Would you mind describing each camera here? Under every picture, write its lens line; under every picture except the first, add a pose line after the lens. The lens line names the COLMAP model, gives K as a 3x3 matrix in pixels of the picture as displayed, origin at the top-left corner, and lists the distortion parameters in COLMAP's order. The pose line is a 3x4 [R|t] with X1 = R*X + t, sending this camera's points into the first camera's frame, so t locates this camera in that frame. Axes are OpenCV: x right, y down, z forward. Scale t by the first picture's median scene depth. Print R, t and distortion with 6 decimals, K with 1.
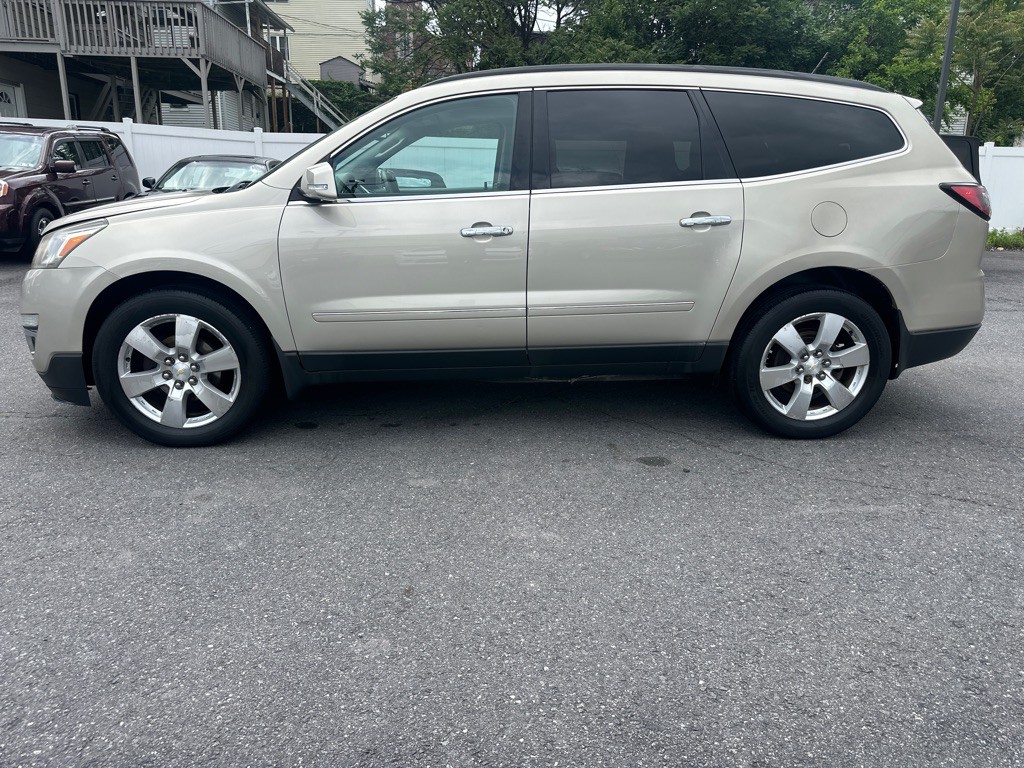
lens RADIAL K [[756.6, 0, 526.1], [0, 756.6, 414.6], [0, 0, 1]] dist [0.037916, -0.010292]
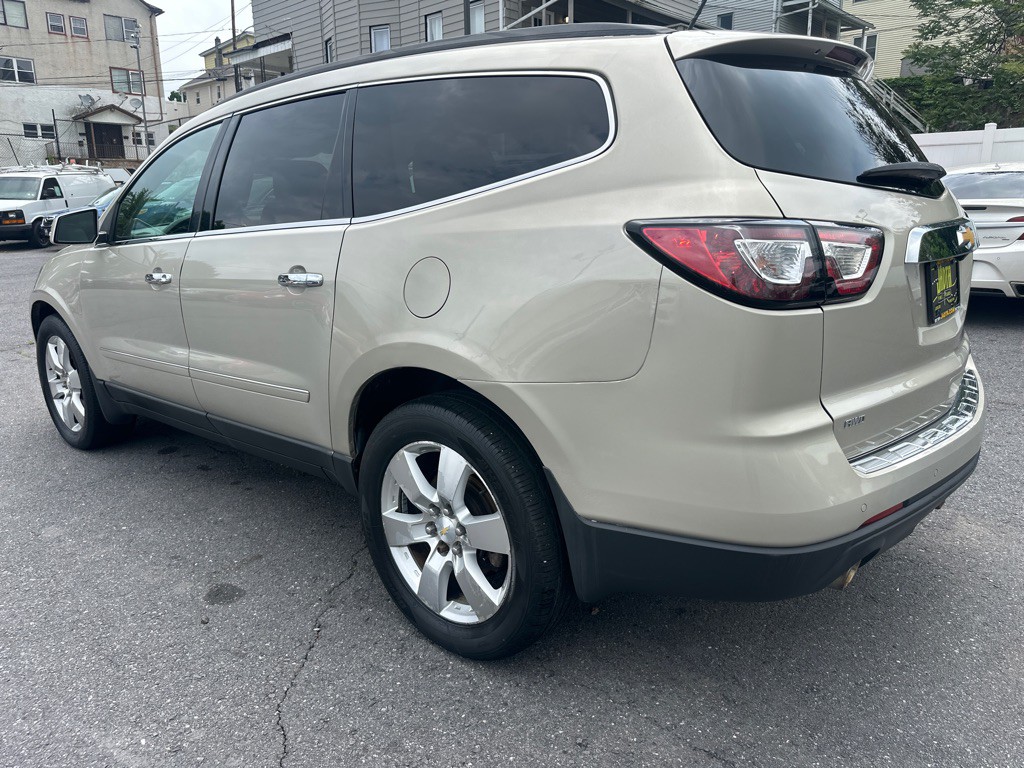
lens RADIAL K [[800.3, 0, 596.7], [0, 800.3, 385.0], [0, 0, 1]] dist [-0.050717, 0.044621]
pose [[0.699001, 0.149520, -0.699315, 0.912144], [-0.173279, 0.984169, 0.037223, -0.226803], [0.693810, 0.095158, 0.713843, 0.661999]]
